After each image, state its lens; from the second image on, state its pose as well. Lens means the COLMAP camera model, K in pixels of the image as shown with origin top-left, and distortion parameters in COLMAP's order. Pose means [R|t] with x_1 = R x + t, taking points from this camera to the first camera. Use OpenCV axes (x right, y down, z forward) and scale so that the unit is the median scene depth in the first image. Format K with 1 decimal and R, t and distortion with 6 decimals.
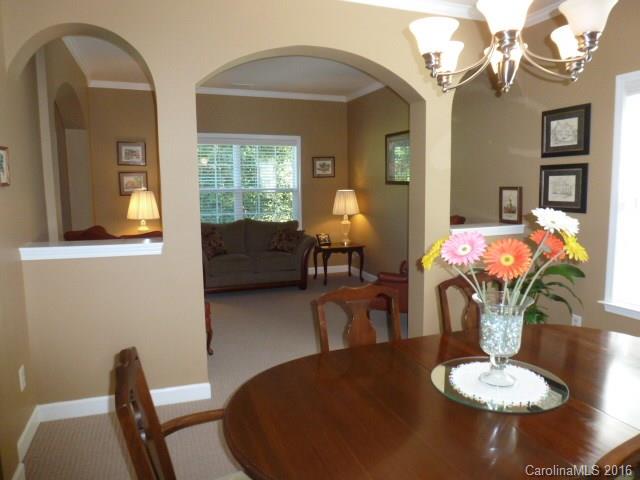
lens RADIAL K [[457.7, 0, 320.3], [0, 457.7, 238.5], [0, 0, 1]] dist [-0.028942, -0.006567]
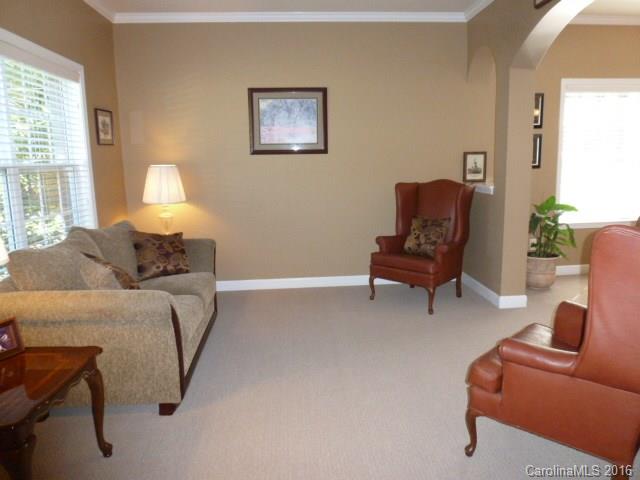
lens RADIAL K [[457.7, 0, 319.0], [0, 457.7, 237.9], [0, 0, 1]] dist [-0.028942, -0.006567]
pose [[0.268680, -0.155578, 0.950582, -0.864763], [0.137985, 0.982908, 0.121867, -0.092125], [-0.953295, 0.098423, 0.285555, 1.055724]]
